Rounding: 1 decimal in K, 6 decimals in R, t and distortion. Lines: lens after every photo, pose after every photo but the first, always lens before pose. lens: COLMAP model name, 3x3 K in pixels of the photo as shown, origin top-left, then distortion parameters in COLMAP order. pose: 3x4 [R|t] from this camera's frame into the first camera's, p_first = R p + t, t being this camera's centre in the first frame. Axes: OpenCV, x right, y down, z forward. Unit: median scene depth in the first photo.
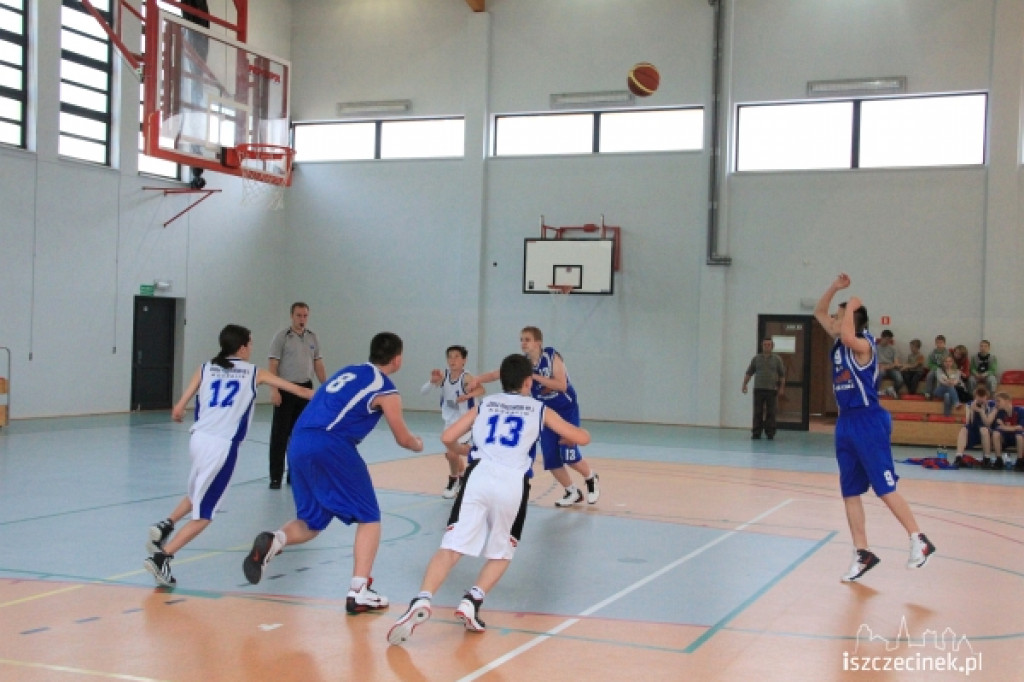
lens RADIAL K [[1298.6, 0, 512.0], [0, 1298.6, 341.0], [0, 0, 1]] dist [0.081232, 0.005566]
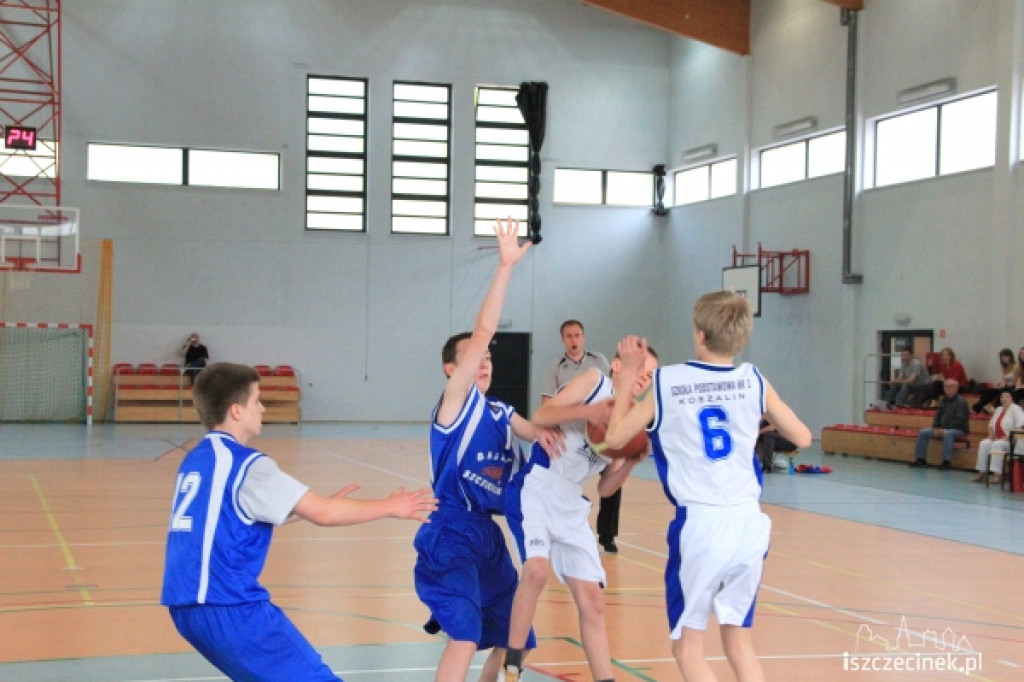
lens RADIAL K [[1742.3, 0, 512.0], [0, 1742.3, 341.0], [0, 0, 1]] dist [0.227690, 0.139006]
pose [[0.631949, -0.026872, -0.774544, 1.043613], [0.001742, 0.999445, -0.033254, 0.030844], [0.775008, 0.019665, 0.631645, -0.056435]]
